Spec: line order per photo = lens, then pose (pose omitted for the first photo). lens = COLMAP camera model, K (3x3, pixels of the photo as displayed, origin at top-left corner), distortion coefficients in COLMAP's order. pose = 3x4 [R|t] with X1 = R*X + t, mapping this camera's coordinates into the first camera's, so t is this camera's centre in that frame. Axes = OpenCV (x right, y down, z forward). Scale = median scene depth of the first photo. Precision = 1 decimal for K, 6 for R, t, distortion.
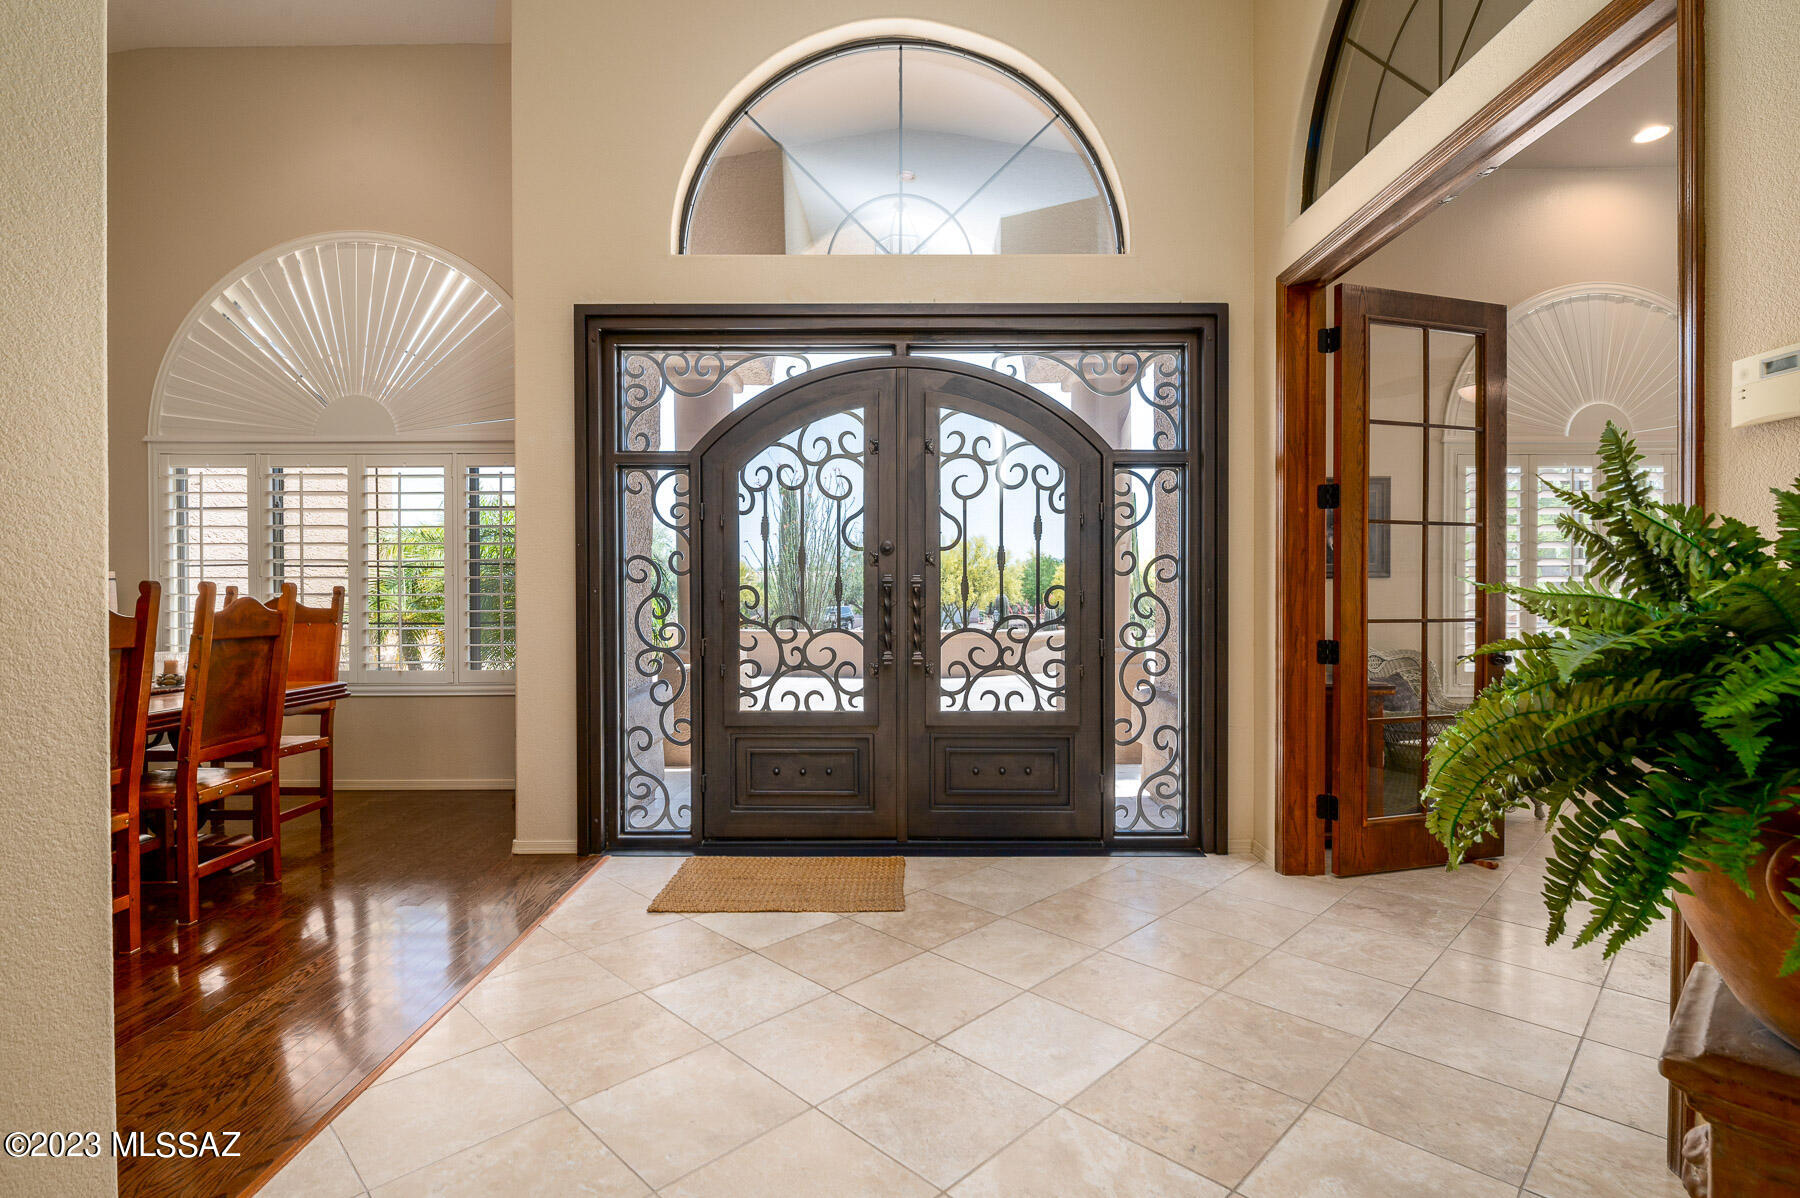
lens RADIAL K [[742.8, 0, 900.0], [0, 742.8, 599.0], [0, 0, 1]] dist [-0.001622, -0.000284]
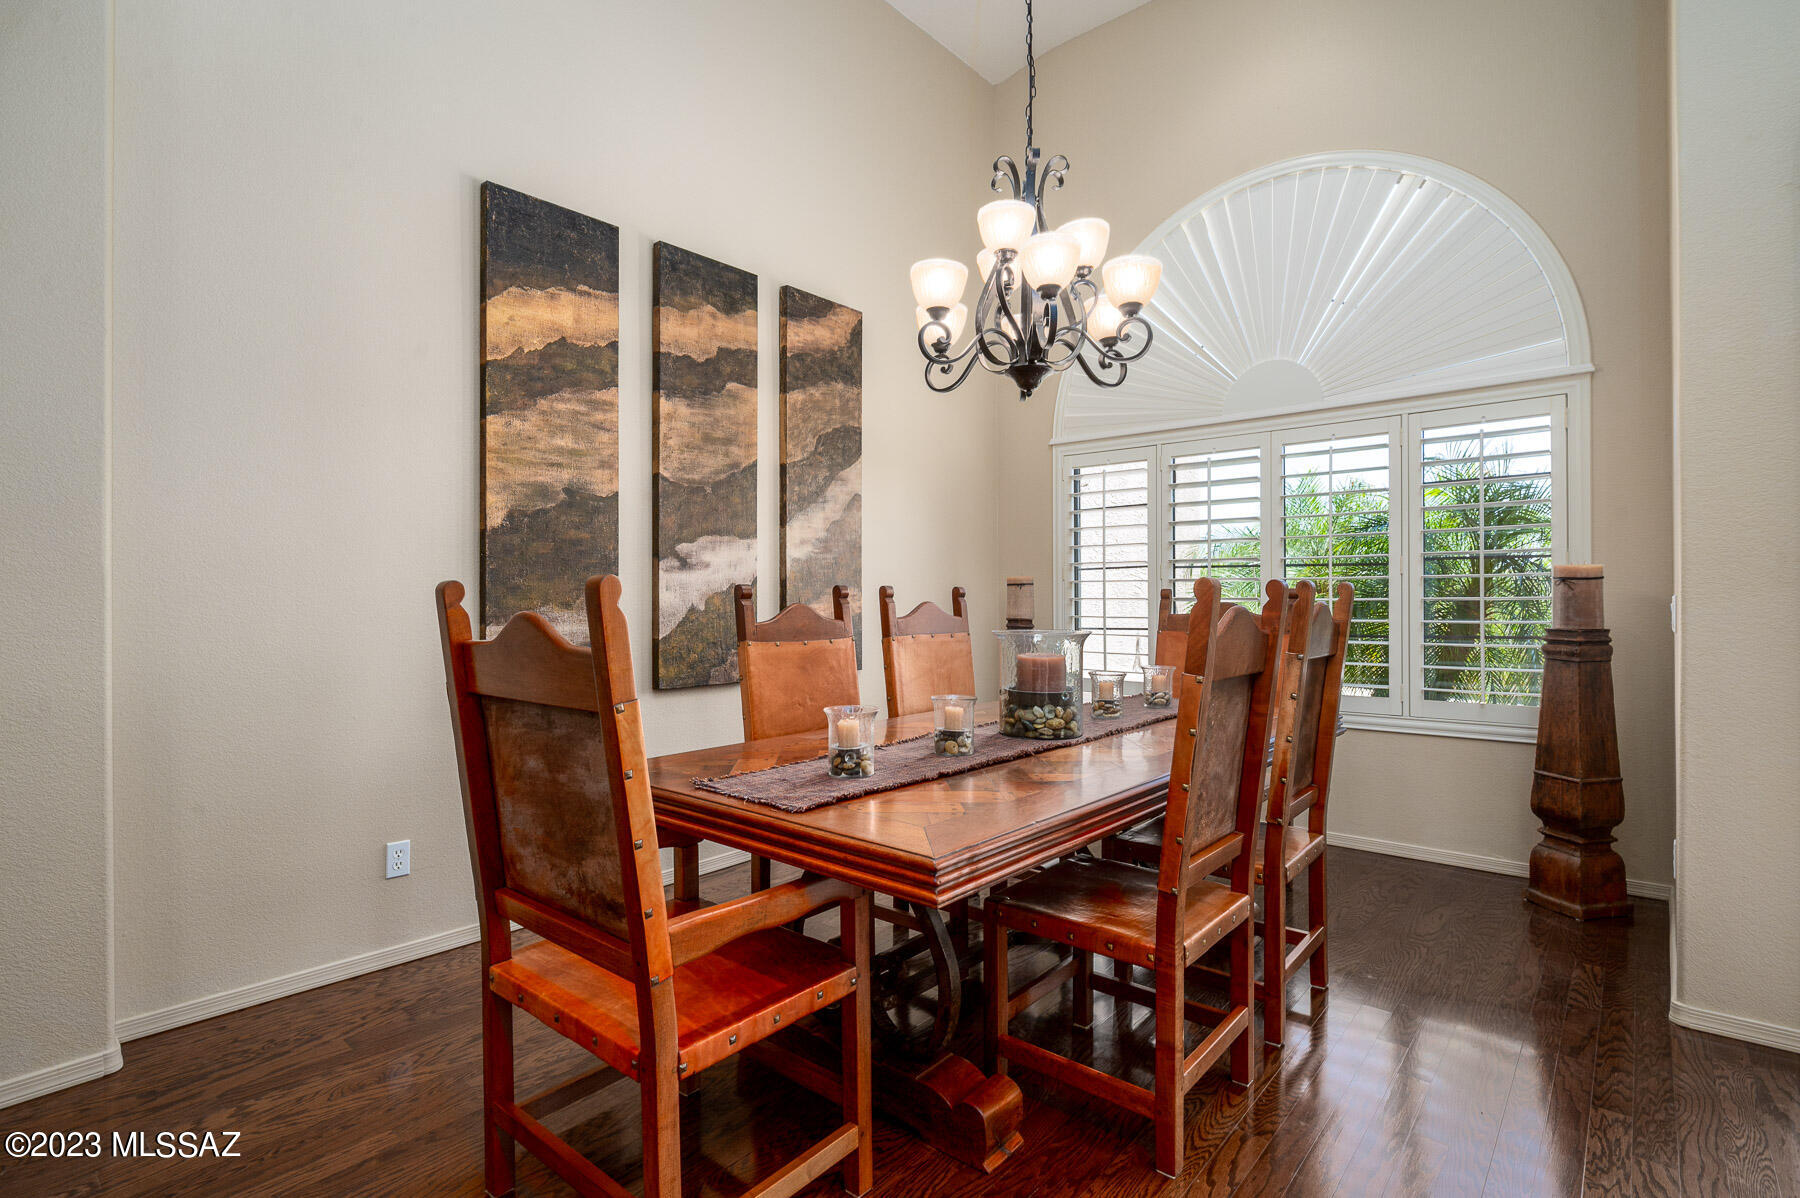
lens RADIAL K [[861.0, 0, 900.0], [0, 861.0, 599.0], [0, 0, 1]] dist [-0.002373, -0.001089]
pose [[0.753092, 0.002588, -0.657910, -0.503638], [-0.006872, 0.999969, -0.003932, 0.000248], [0.657879, 0.007483, 0.753087, -0.003378]]
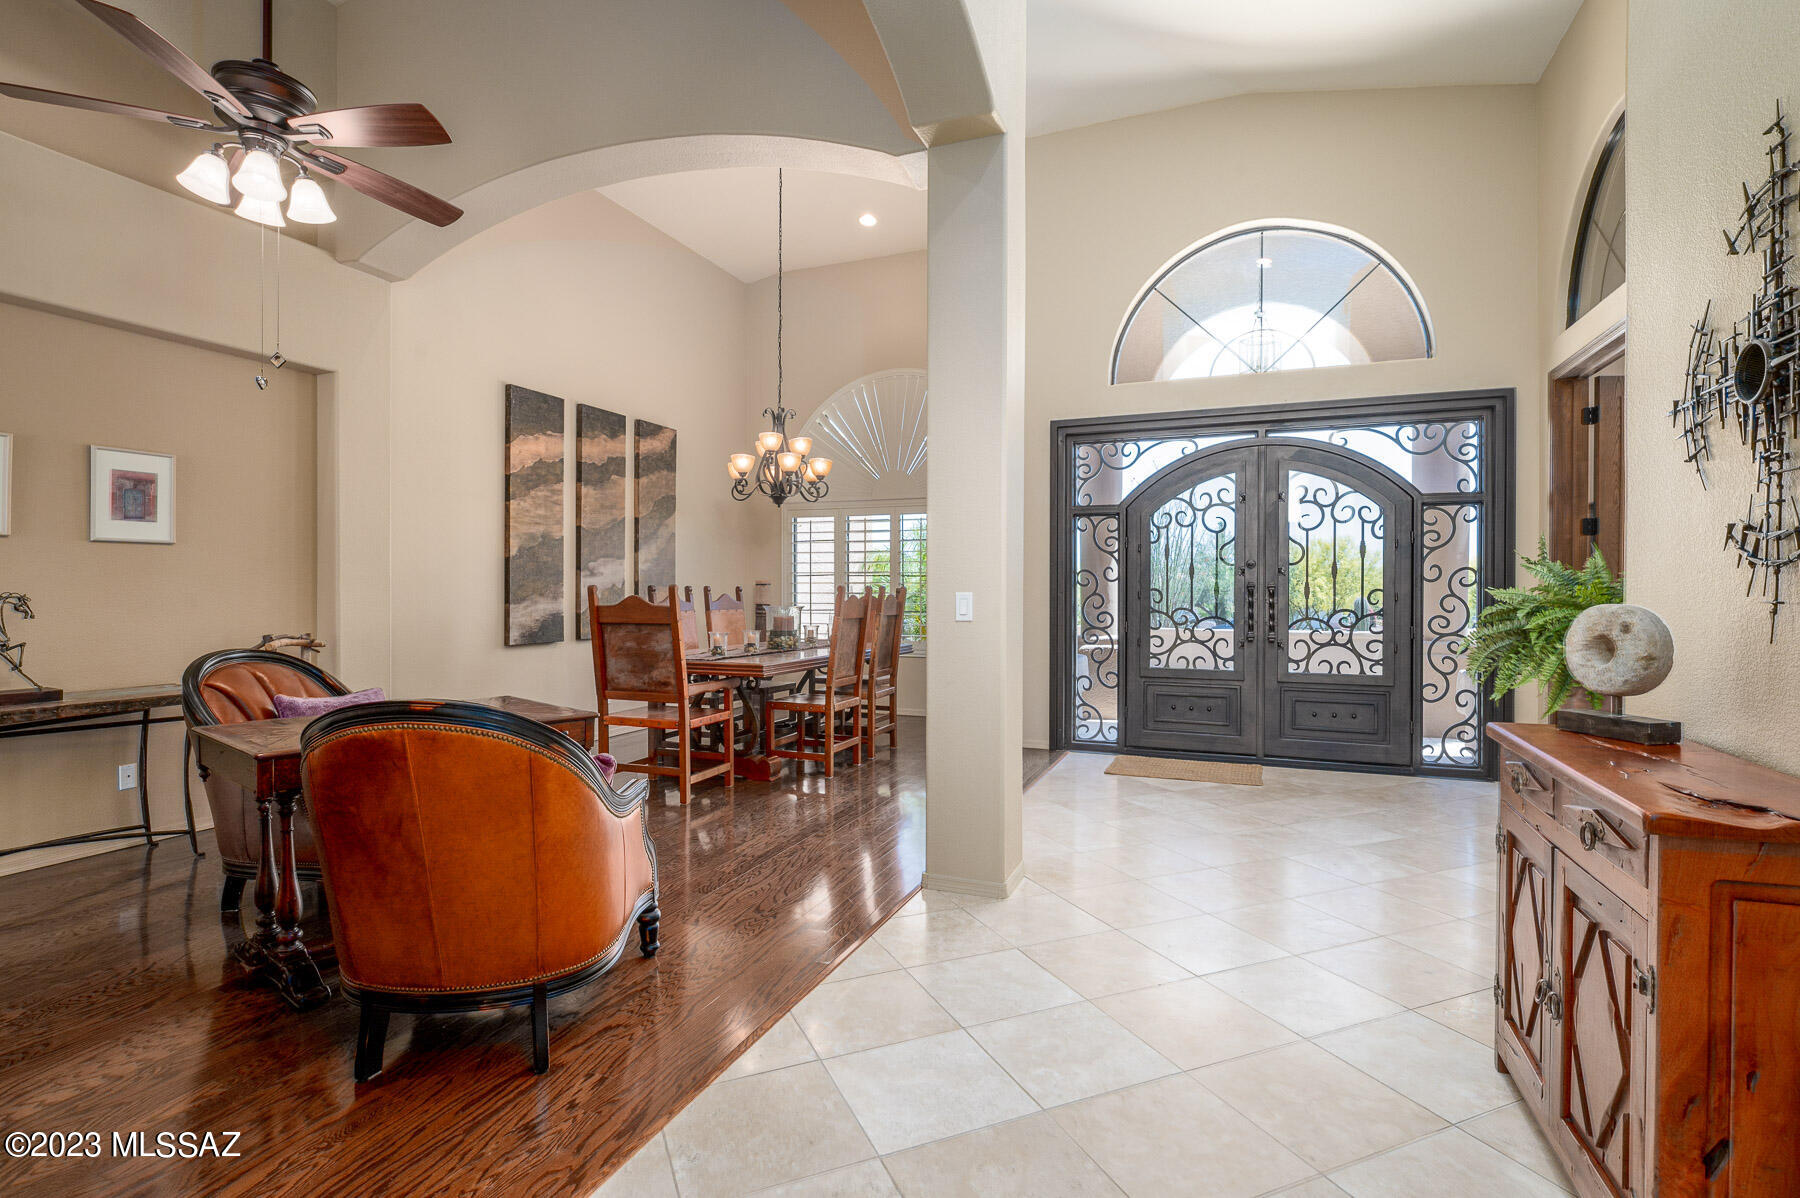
lens RADIAL K [[861.0, 0, 900.0], [0, 861.0, 599.0], [0, 0, 1]] dist [-0.002373, -0.001089]
pose [[0.927183, 0.006631, -0.374550, -0.022779], [-0.007592, 0.999971, -0.001089, 0.010513], [0.374532, 0.003854, 0.927206, -0.901852]]
